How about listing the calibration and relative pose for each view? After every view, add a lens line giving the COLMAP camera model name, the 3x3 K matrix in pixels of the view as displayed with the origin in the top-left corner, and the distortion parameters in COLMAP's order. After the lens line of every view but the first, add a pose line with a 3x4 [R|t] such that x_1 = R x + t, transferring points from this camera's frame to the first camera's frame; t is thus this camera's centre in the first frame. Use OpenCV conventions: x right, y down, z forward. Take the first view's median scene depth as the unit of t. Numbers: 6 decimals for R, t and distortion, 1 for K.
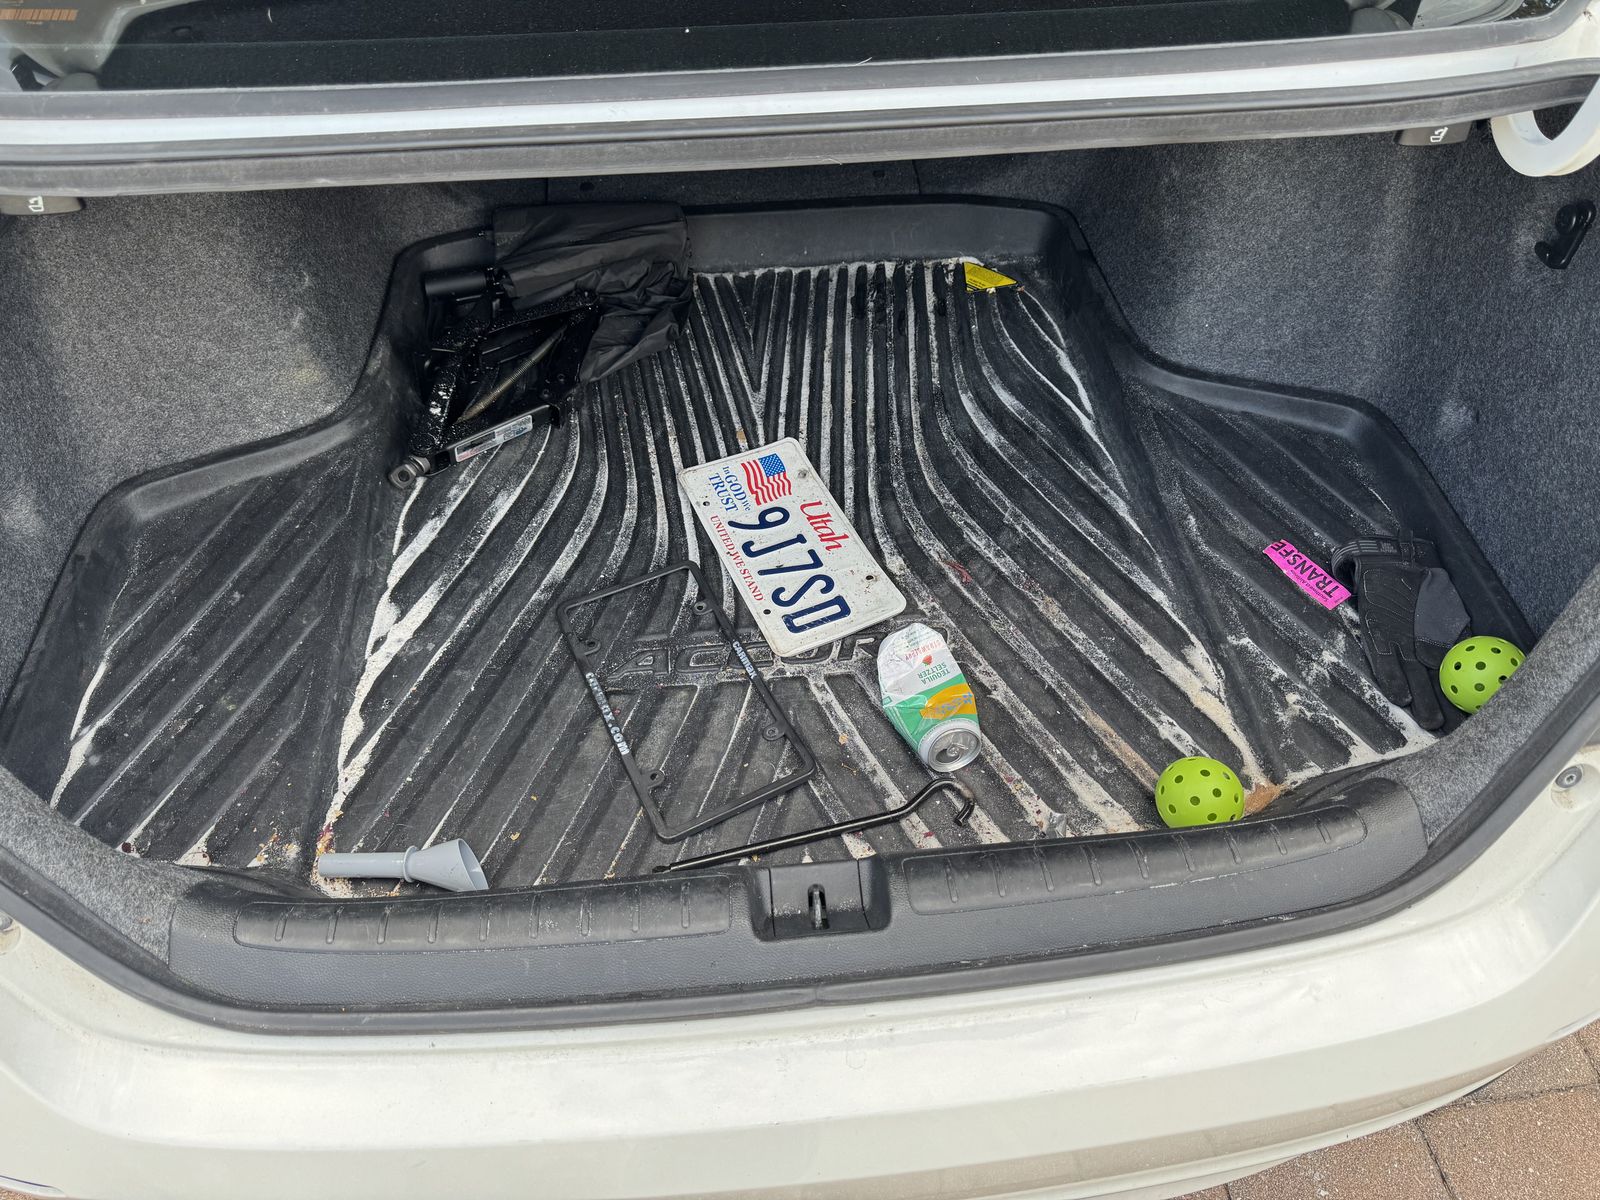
lens RADIAL K [[1134.6, 0, 799.1], [0, 1134.6, 601.0], [0, 0, 1]] dist [0.006304, -0.000033]
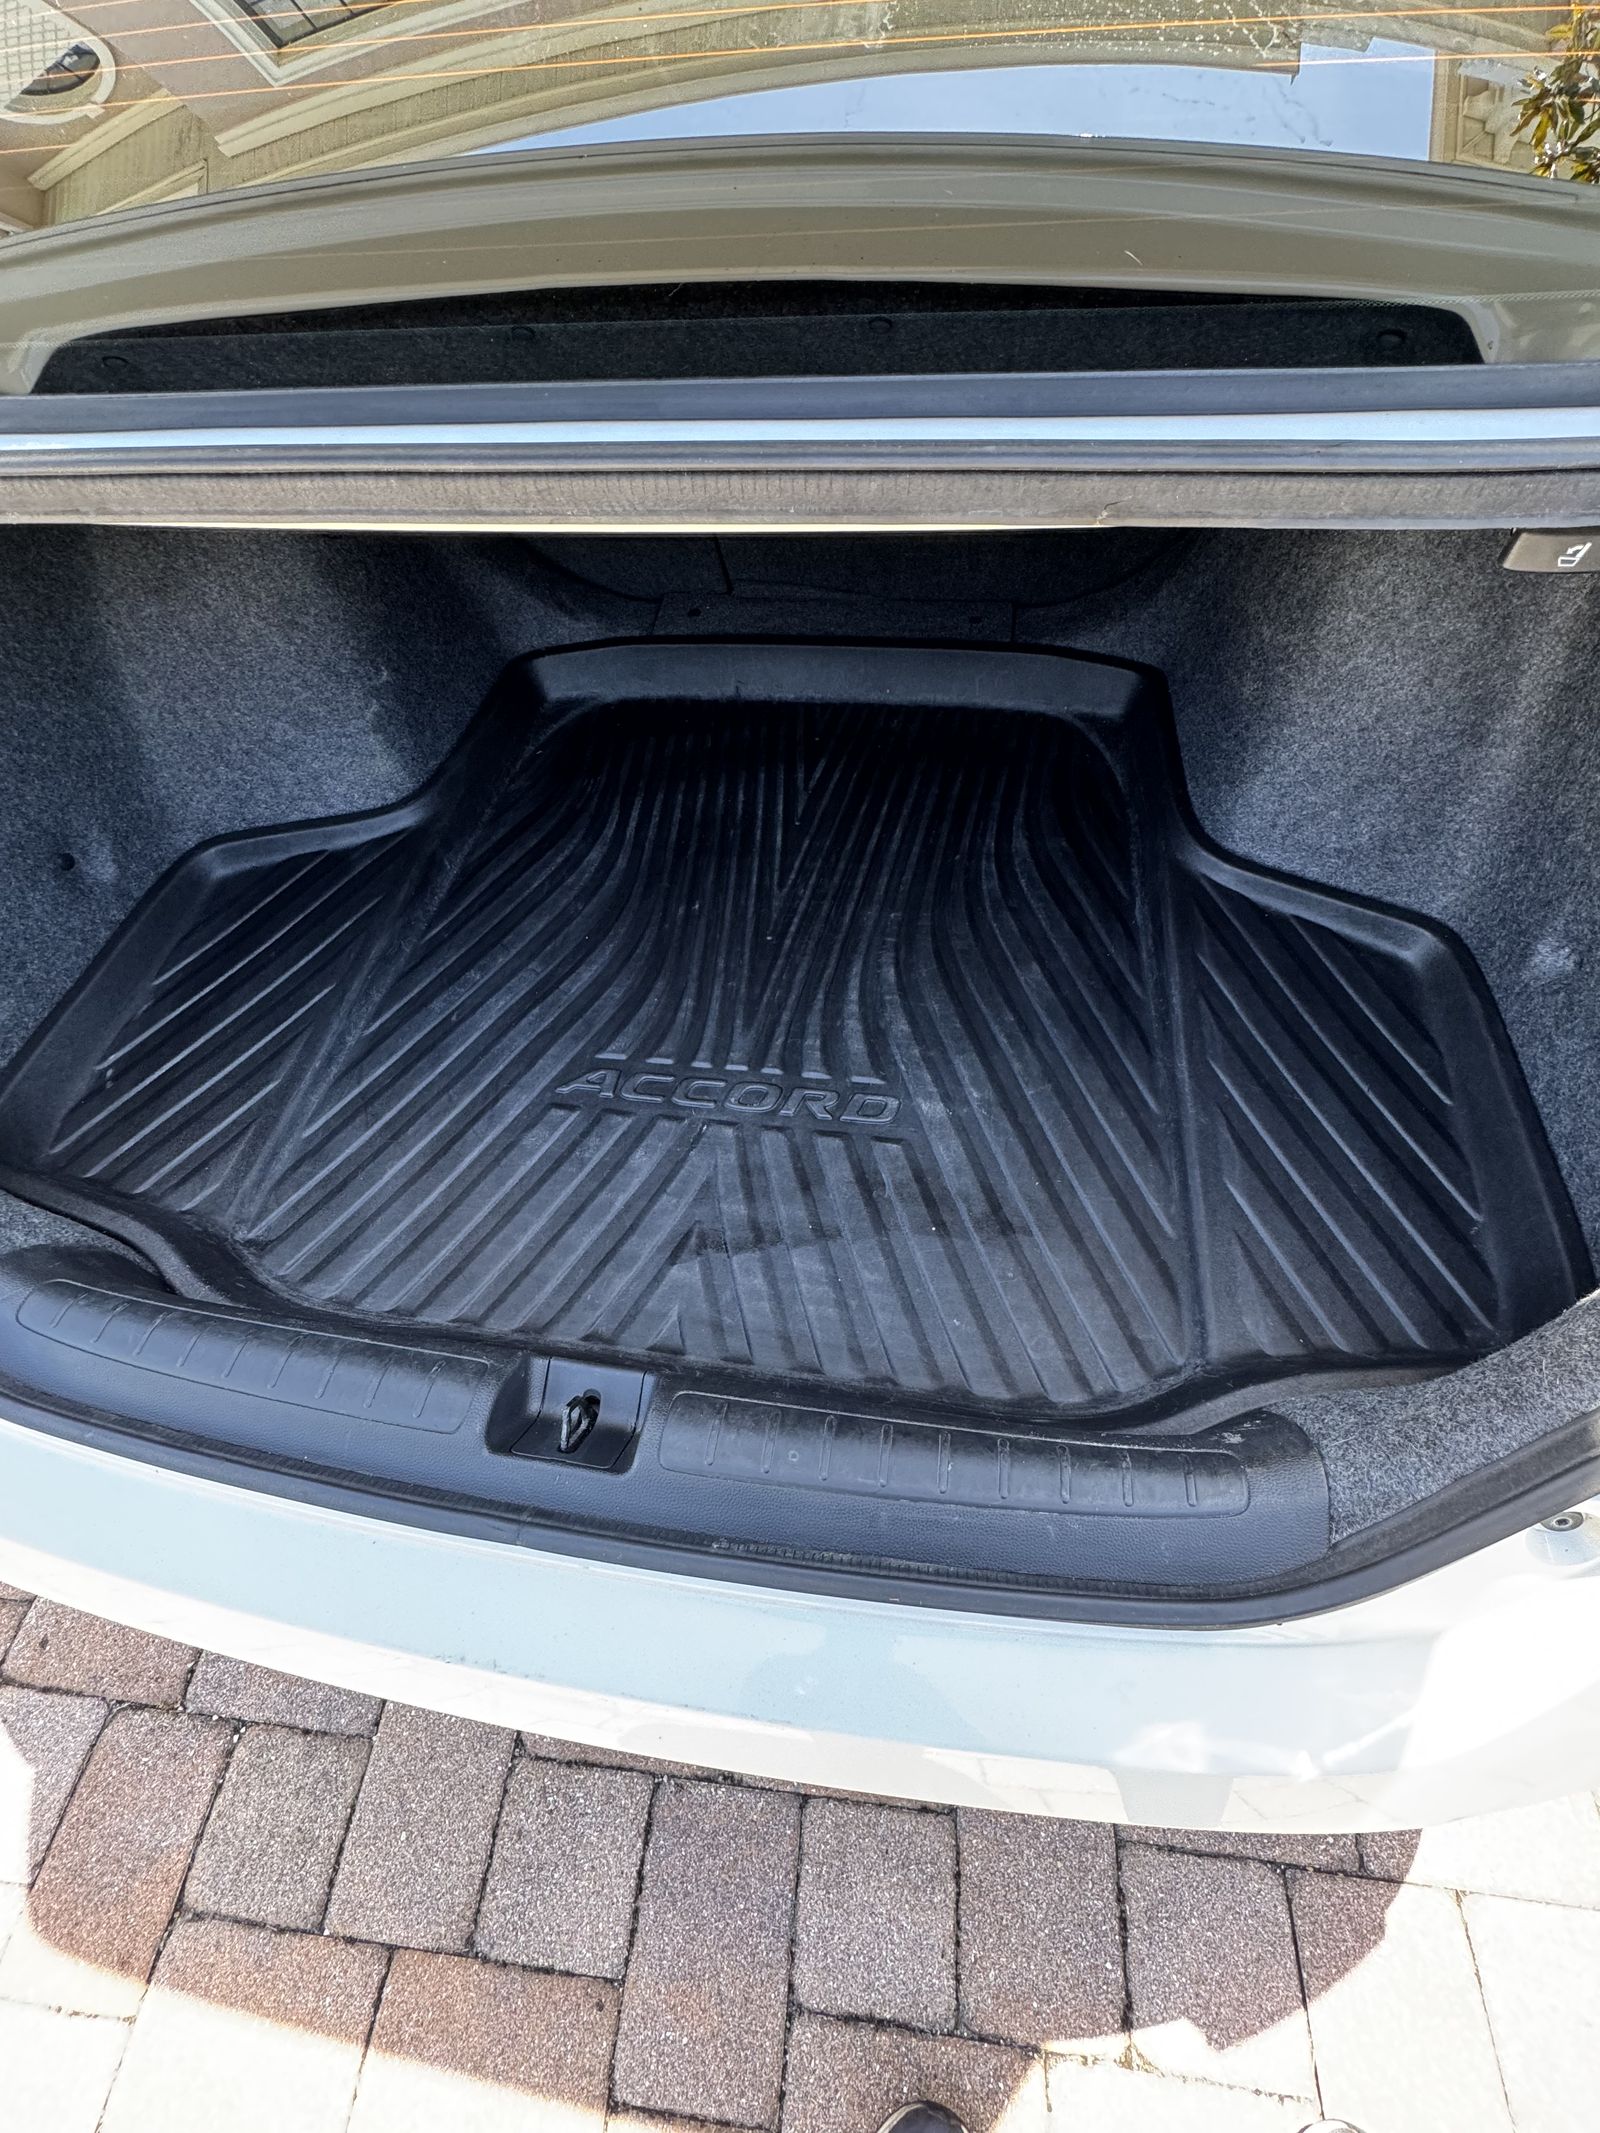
lens RADIAL K [[867.9, 0, 799.7], [0, 867.9, 1059.6], [0, 0, 1]] dist [0.000057, -0.000176]
pose [[0.965645, 0.170813, -0.195839, 0.179875], [-0.151875, 0.982475, 0.108059, -0.073273], [0.210864, -0.074603, 0.974664, 0.257291]]
